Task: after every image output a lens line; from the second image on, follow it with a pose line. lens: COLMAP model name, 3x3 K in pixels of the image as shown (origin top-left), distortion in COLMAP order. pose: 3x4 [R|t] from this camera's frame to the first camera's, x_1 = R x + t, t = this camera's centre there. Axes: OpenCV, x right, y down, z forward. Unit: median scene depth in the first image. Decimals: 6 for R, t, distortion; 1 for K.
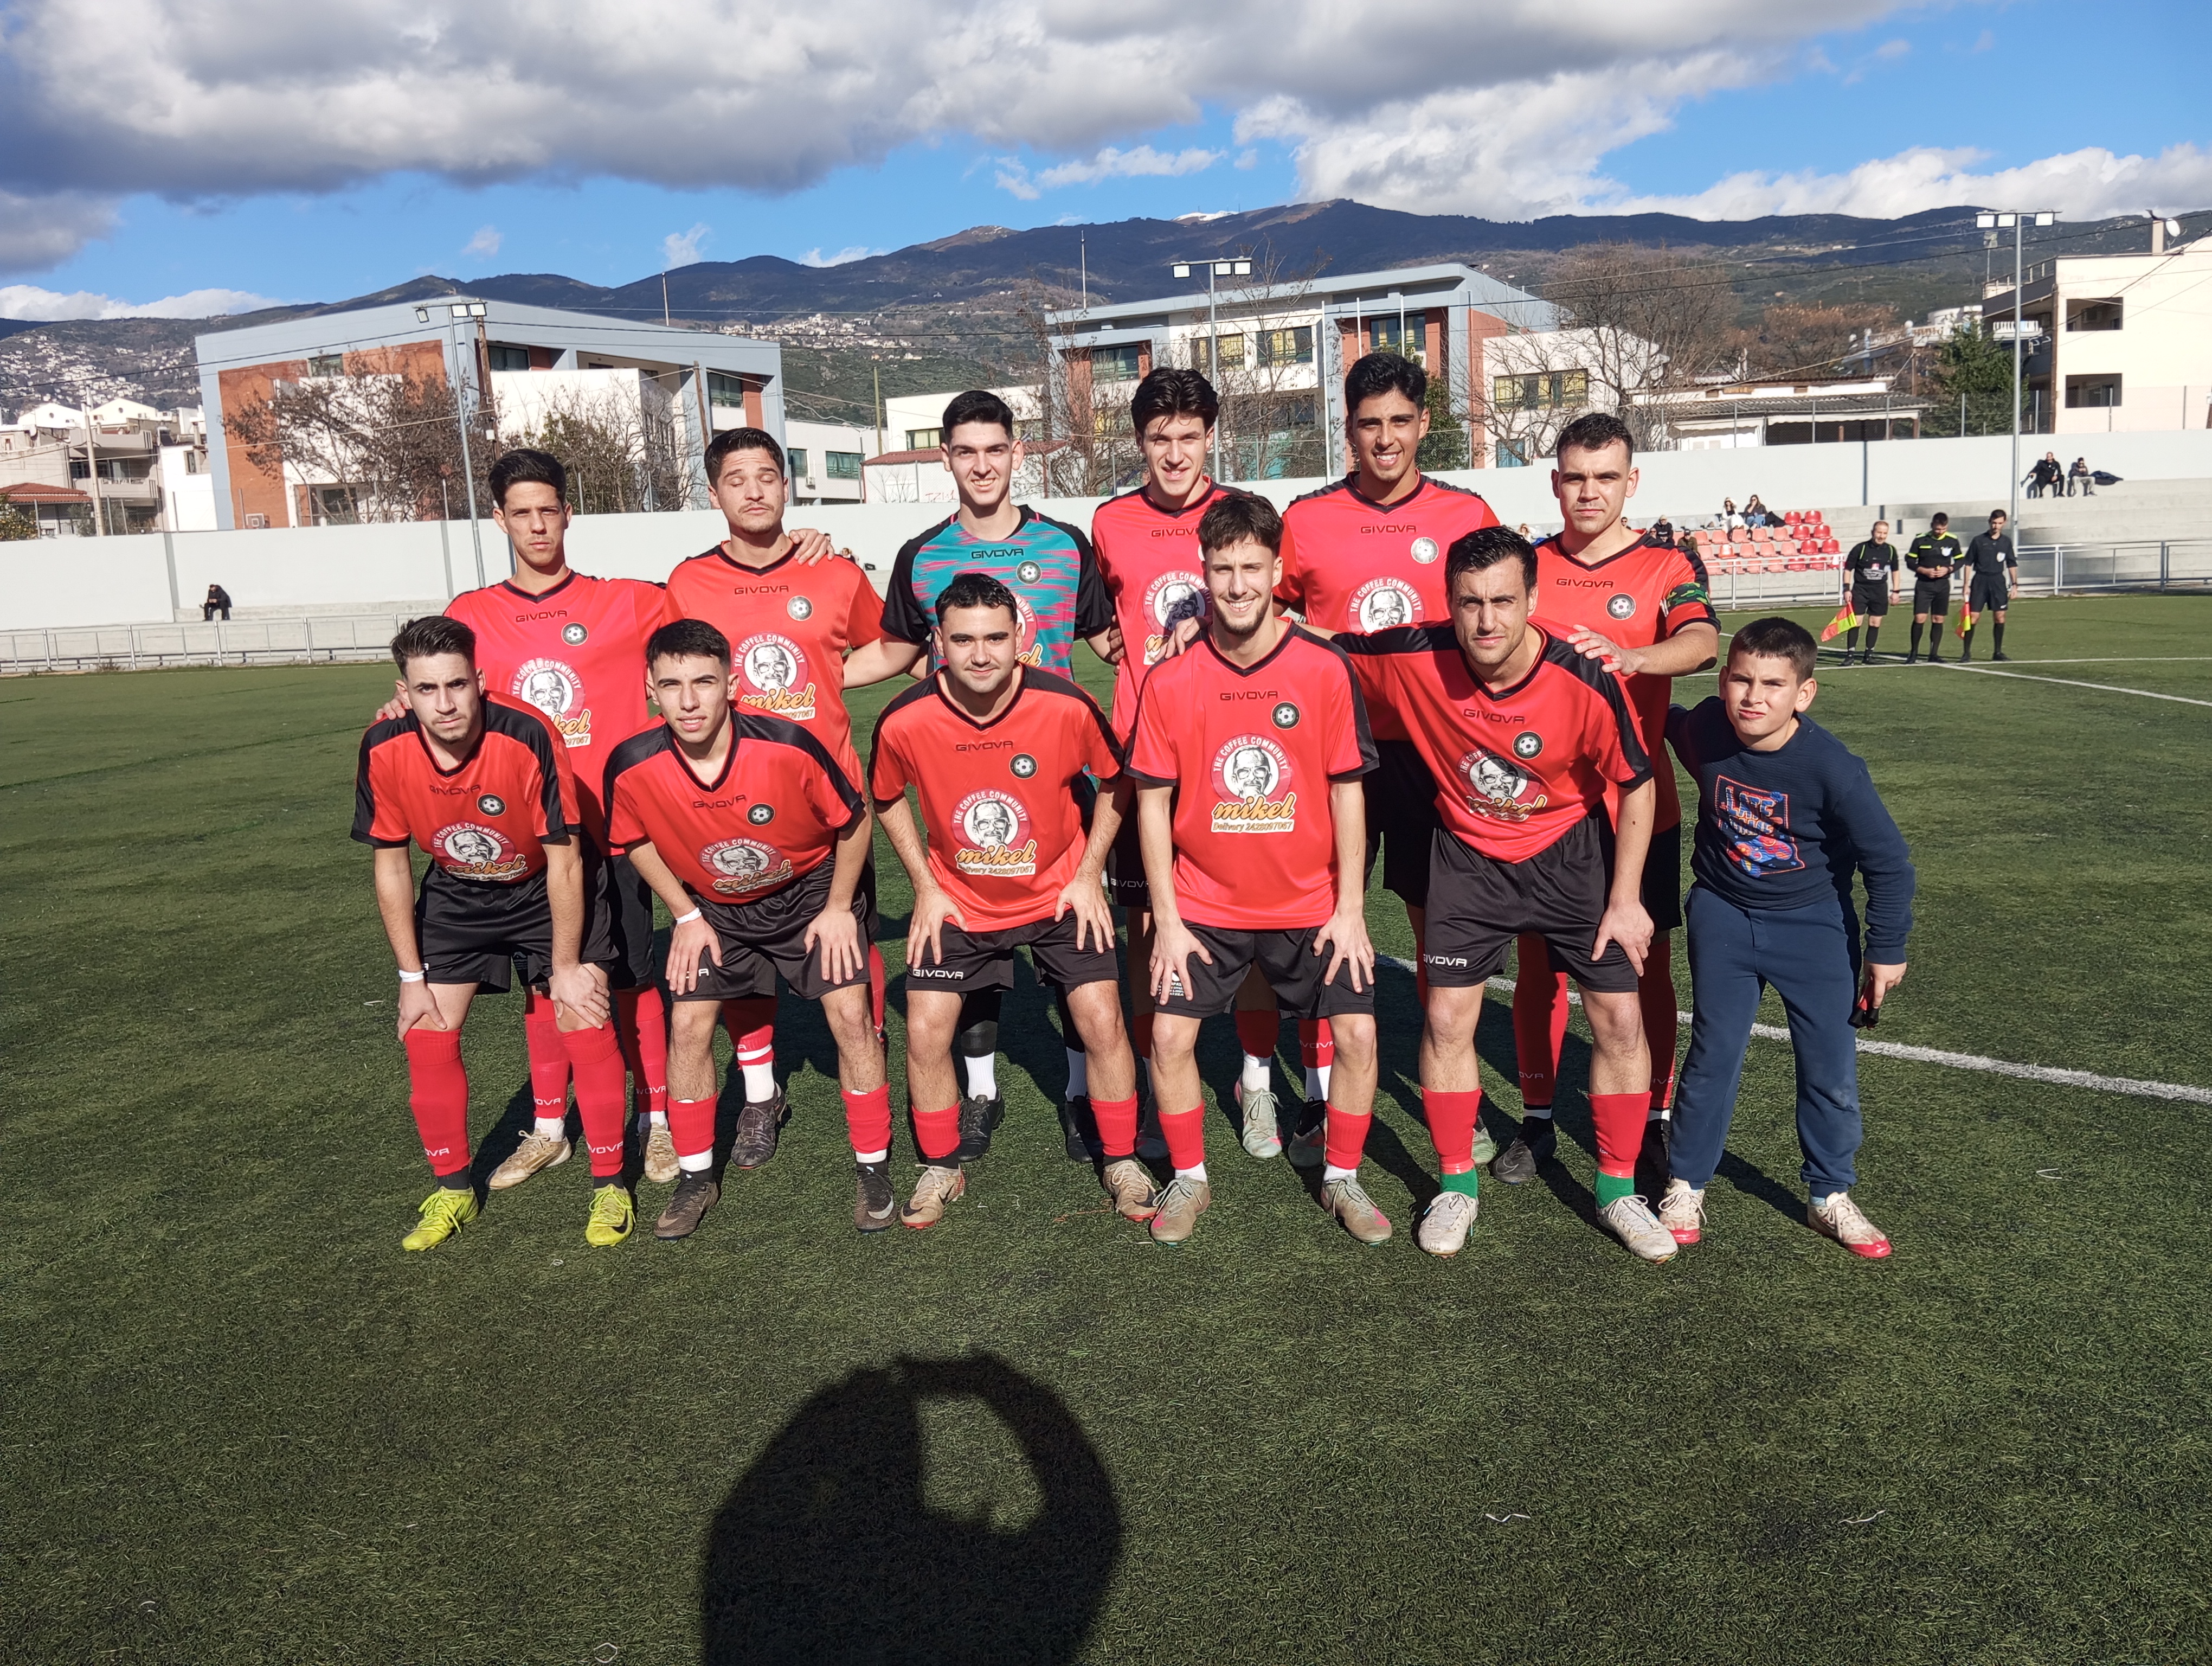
lens RADIAL K [[1834.8, 0, 1101.3], [0, 1834.8, 818.9], [0, 0, 1]] dist [0.048091, -0.128198]
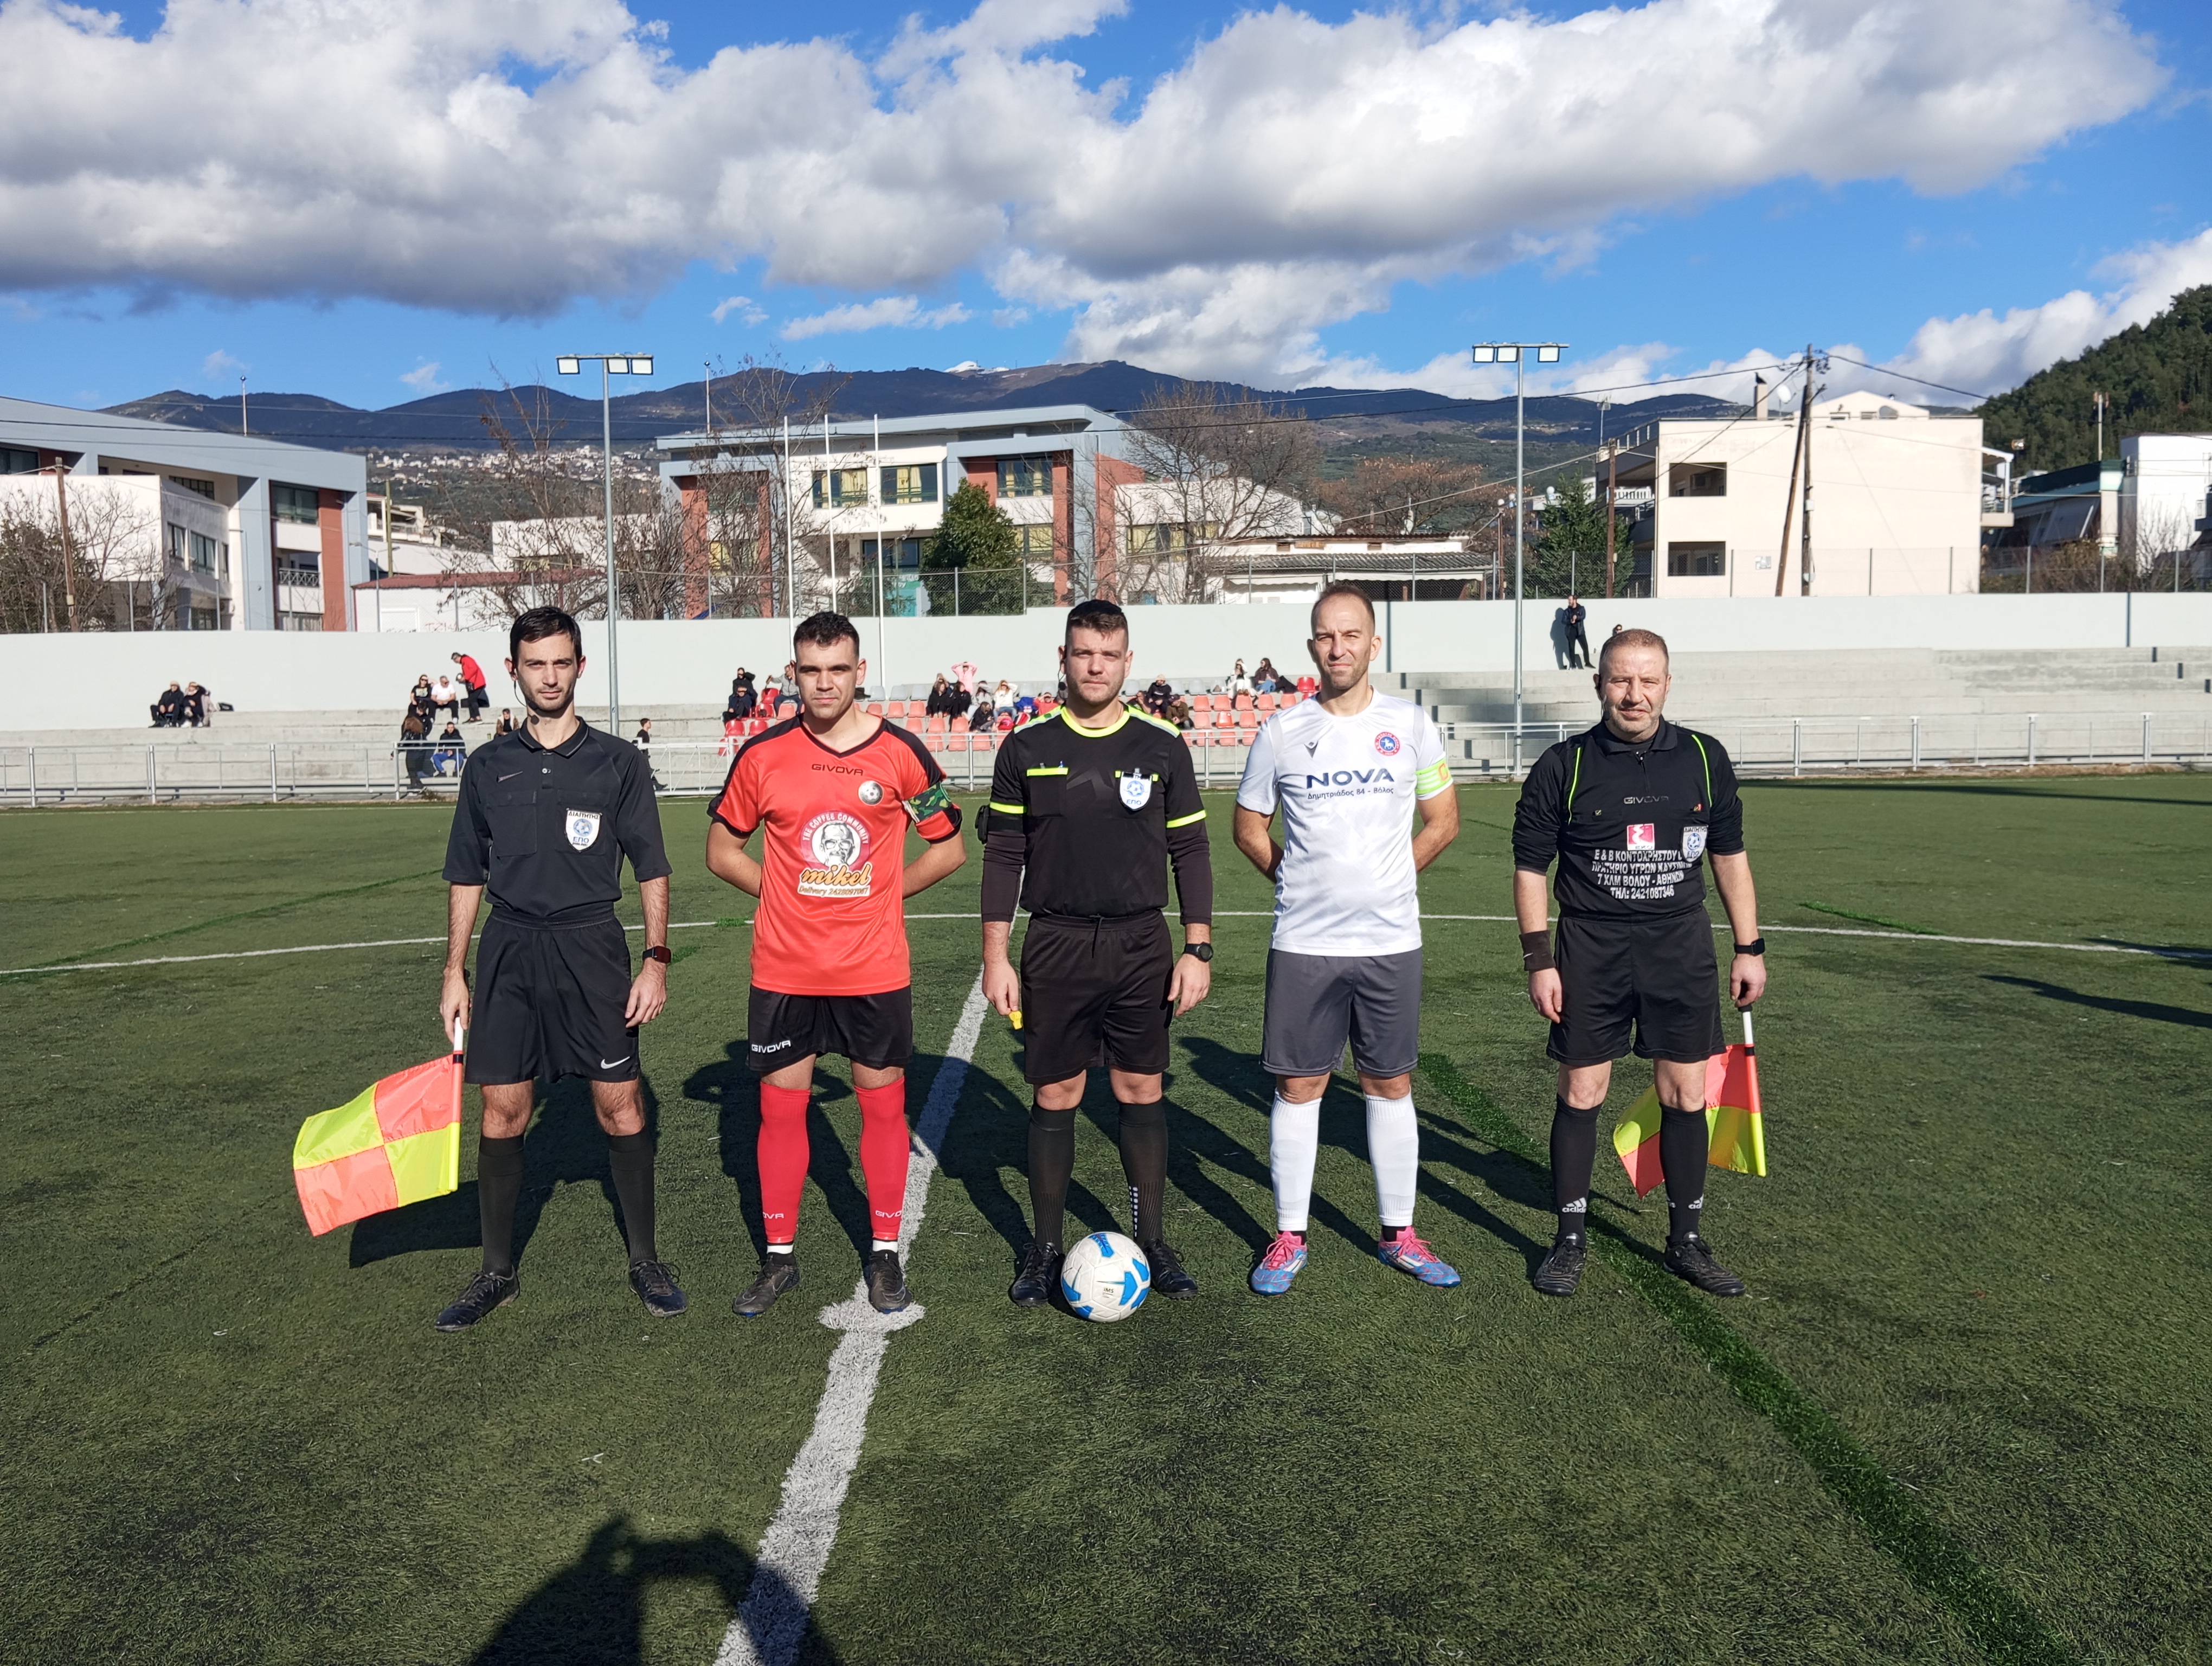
lens RADIAL K [[1834.8, 0, 1105.4], [0, 1834.8, 839.2], [0, 0, 1]] dist [0.048091, -0.128198]
pose [[0.992518, 0.019106, 0.120595, 0.094851], [-0.011180, 0.997753, -0.066063, -0.015505], [-0.121586, 0.064221, 0.990501, 0.073513]]
